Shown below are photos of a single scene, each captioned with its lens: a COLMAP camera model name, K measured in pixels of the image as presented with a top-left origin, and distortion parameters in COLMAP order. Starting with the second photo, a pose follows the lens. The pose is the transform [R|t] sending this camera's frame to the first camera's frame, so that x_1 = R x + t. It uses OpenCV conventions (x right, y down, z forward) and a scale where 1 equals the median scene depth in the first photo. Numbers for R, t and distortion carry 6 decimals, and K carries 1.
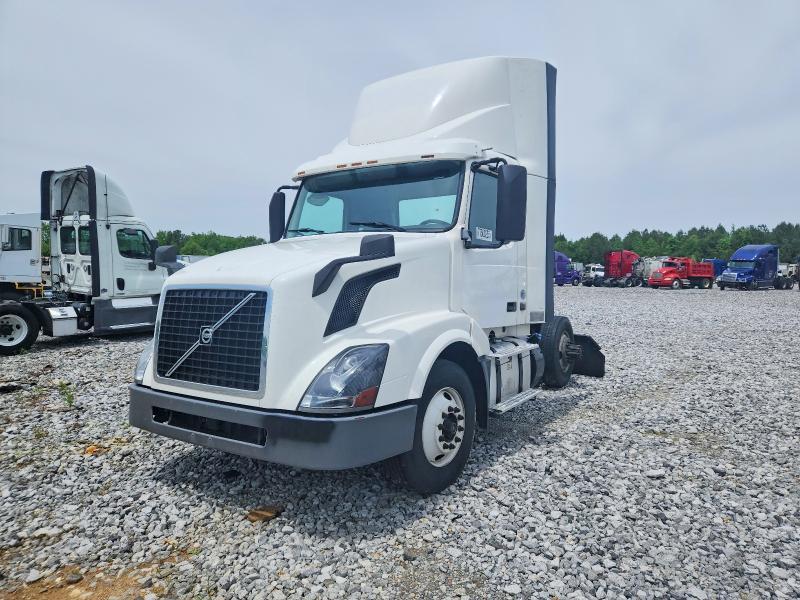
lens RADIAL K [[623.1, 0, 408.1], [0, 623.1, 299.4], [0, 0, 1]] dist [0.055482, -0.040294]
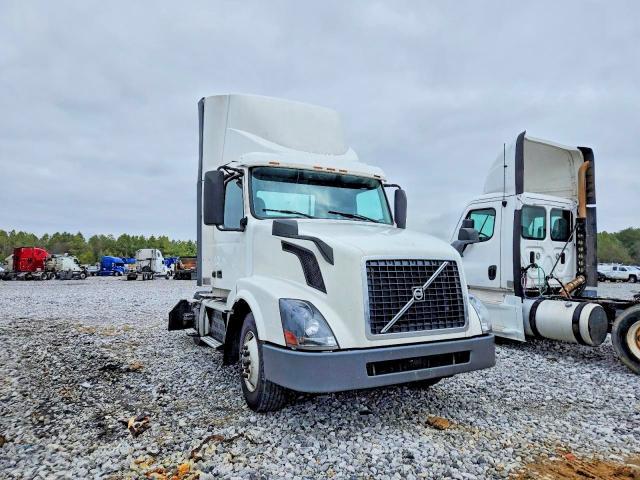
lens RADIAL K [[498.4, 0, 326.5], [0, 498.4, 239.5], [0, 0, 1]] dist [0.055482, -0.040294]
pose [[0.364654, 0.067095, 0.928723, -1.319573], [0.037966, 0.995500, -0.086826, 0.026255], [-0.930369, 0.066922, 0.360466, 0.754338]]
